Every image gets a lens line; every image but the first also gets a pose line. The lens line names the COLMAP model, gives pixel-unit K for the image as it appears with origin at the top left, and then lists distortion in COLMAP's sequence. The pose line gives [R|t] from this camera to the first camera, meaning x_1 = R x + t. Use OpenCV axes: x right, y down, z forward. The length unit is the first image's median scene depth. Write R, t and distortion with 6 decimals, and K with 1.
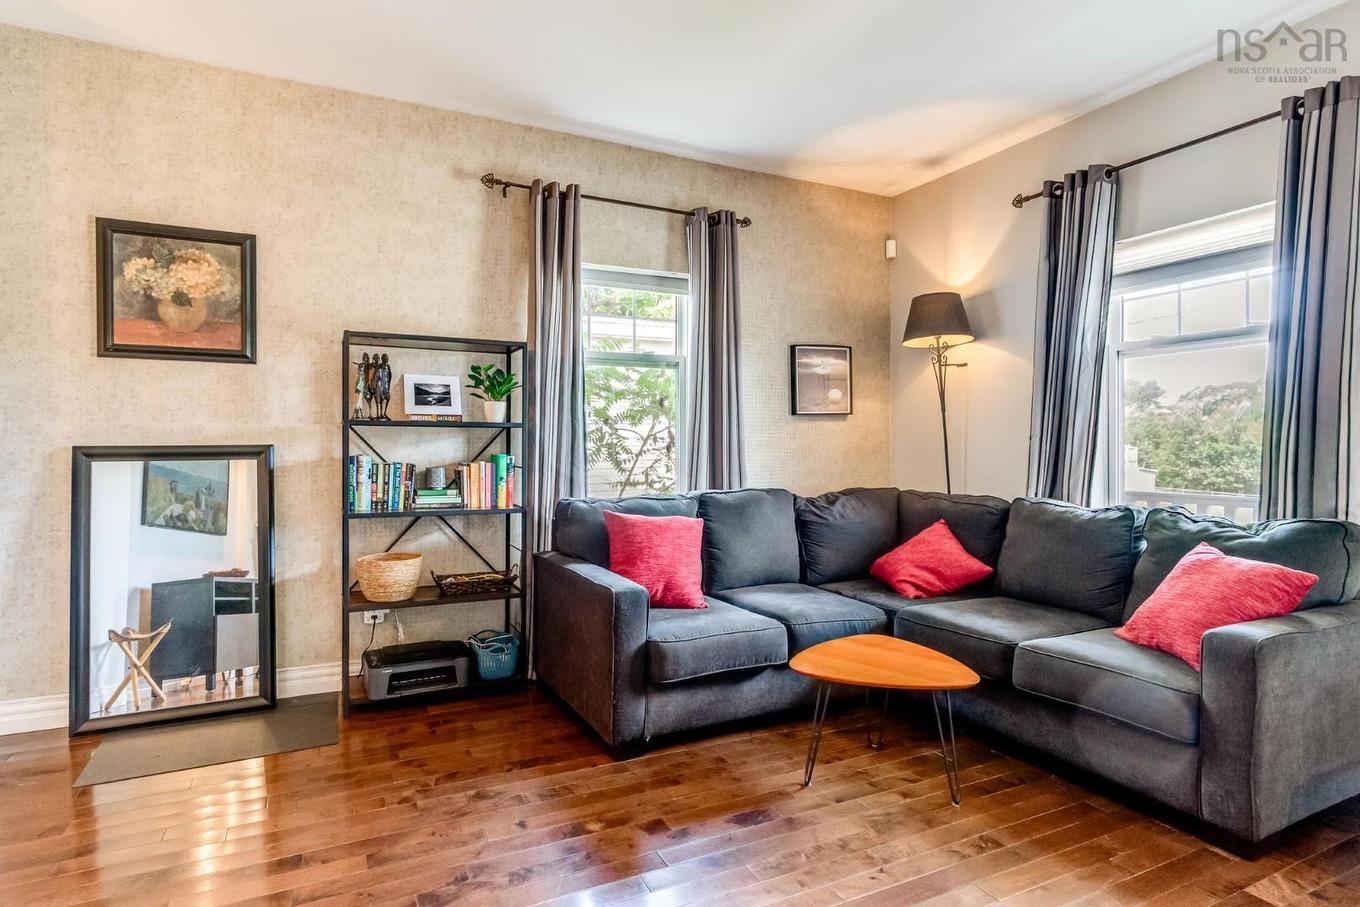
lens RADIAL K [[722.7, 0, 666.0], [0, 722.7, 453.0], [0, 0, 1]] dist [0.000459, 0.000785]
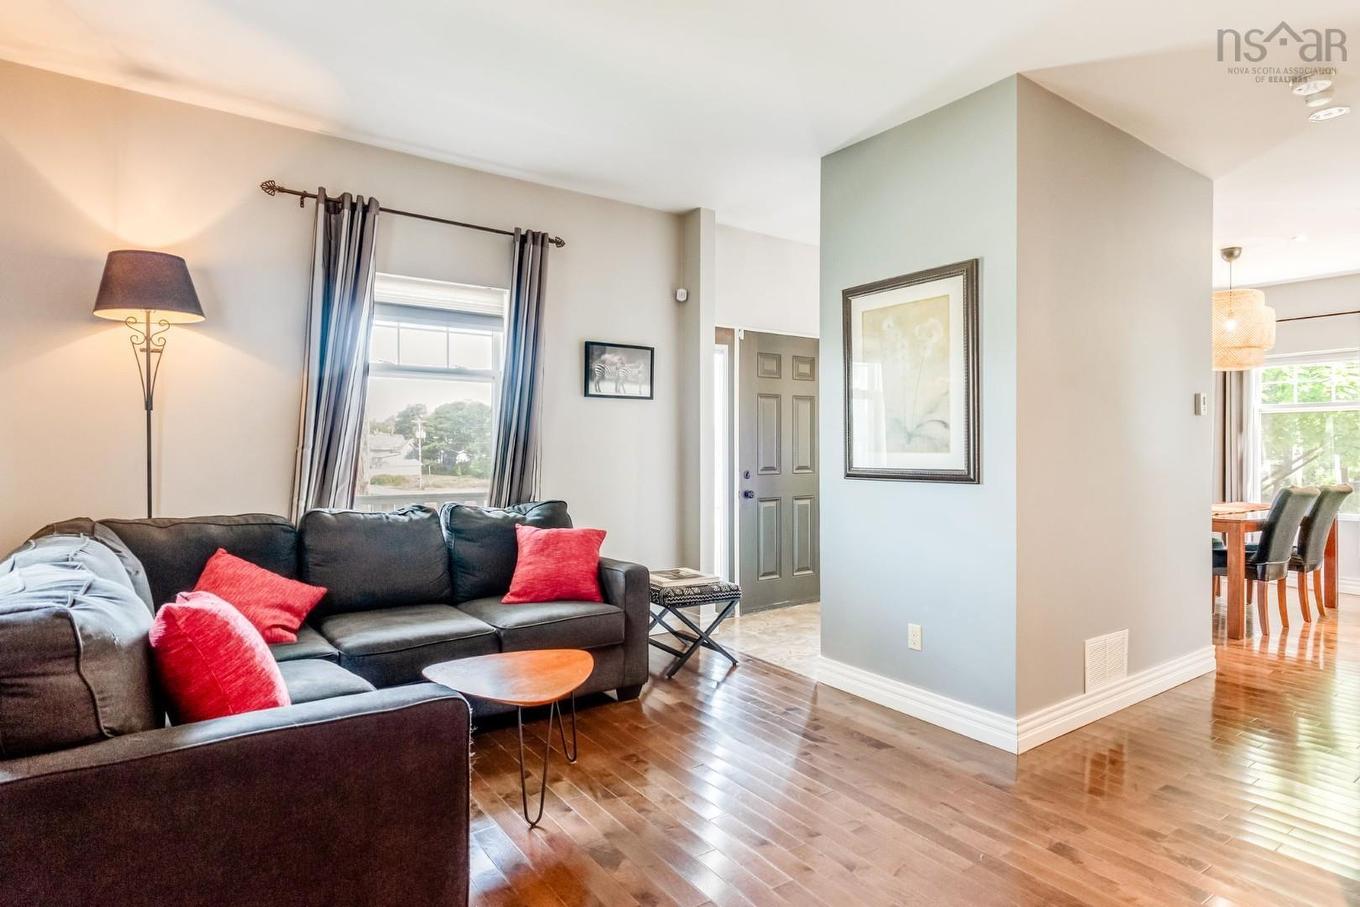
lens RADIAL K [[722.7, 0, 685.0], [0, 722.7, 451.2], [0, 0, 1]] dist [0.000459, 0.000785]
pose [[-0.164953, 0.006158, 0.986282, -0.547541], [0.013338, 0.999903, -0.004012, -0.005485], [-0.986211, 0.012494, -0.165019, 0.706427]]
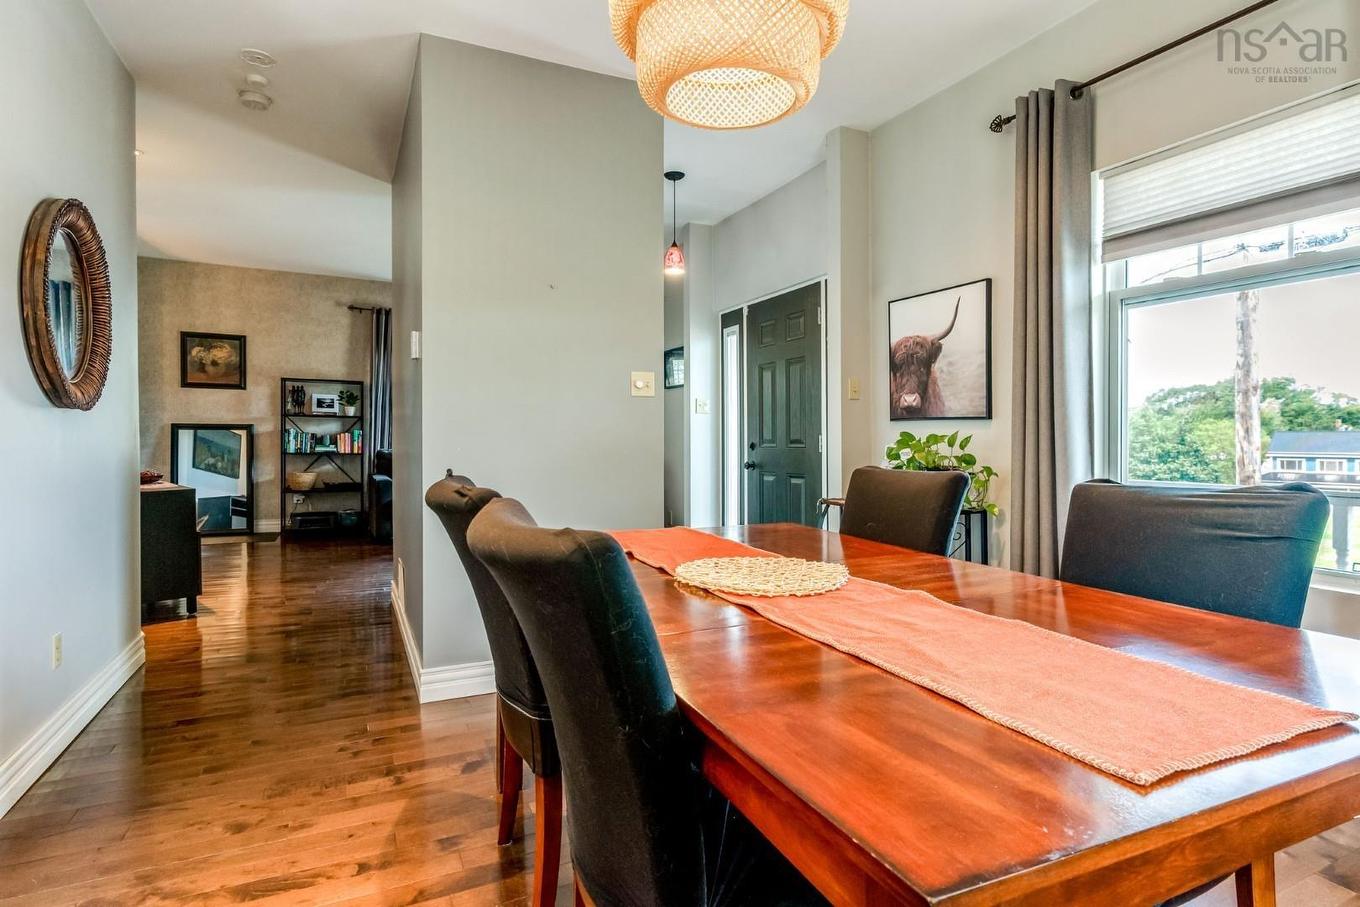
lens RADIAL K [[722.7, 0, 691.4], [0, 722.7, 459.5], [0, 0, 1]] dist [0.000459, 0.000785]
pose [[0.999912, 0.012659, -0.003865, 0.864958], [-0.012595, 0.999789, 0.016237, 0.046164], [0.004070, -0.016187, 0.999861, -1.306471]]
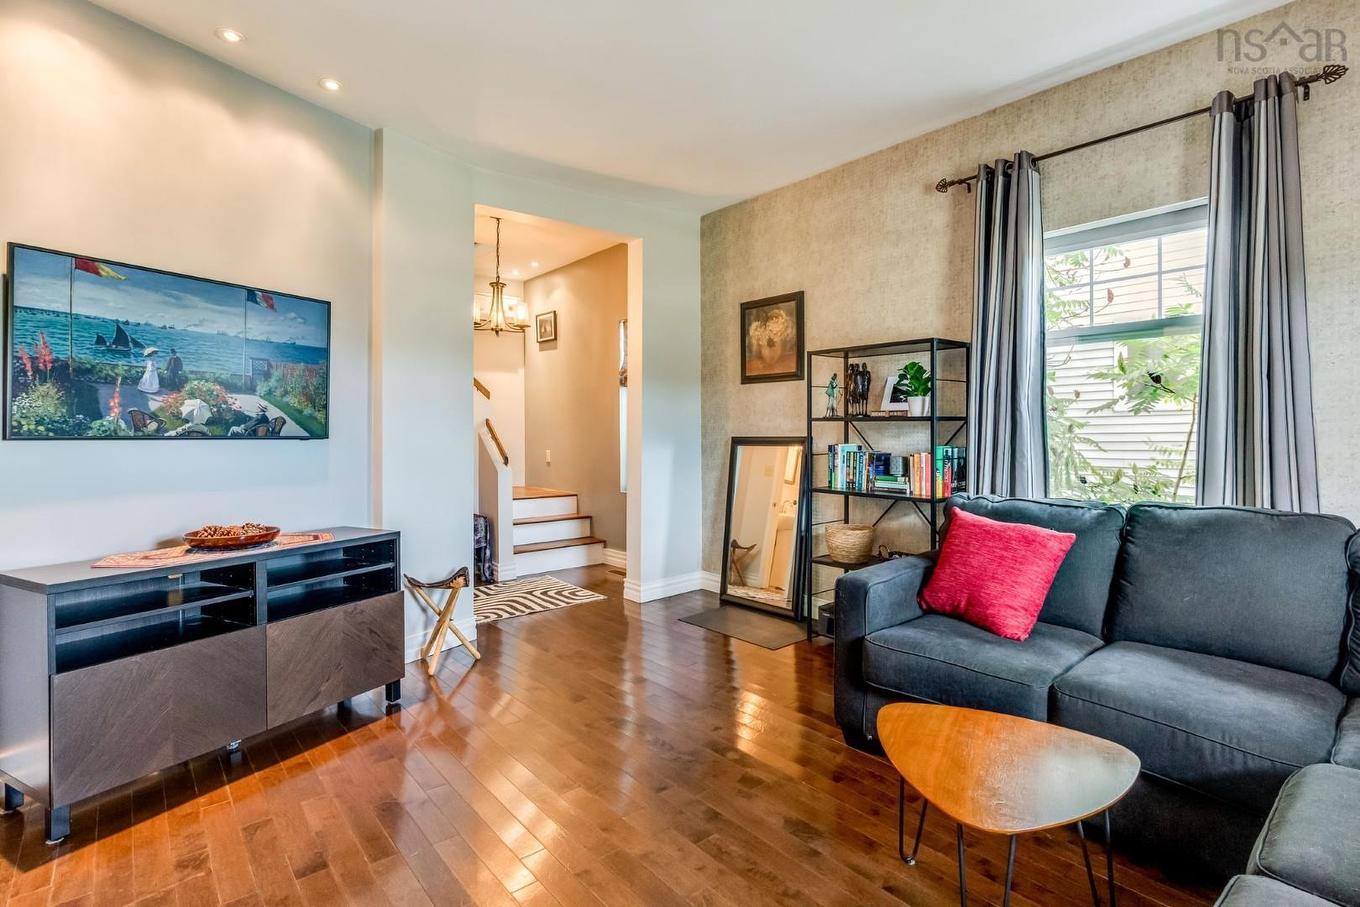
lens RADIAL K [[670.9, 0, 698.8], [0, 670.9, 433.6], [0, 0, 1]] dist [0.000648, 0.000138]
pose [[0.270297, 0.001219, -0.962776, 0.629681], [-0.013370, 0.999908, -0.002488, -0.009825], [0.962684, 0.013545, 0.270288, 0.418845]]
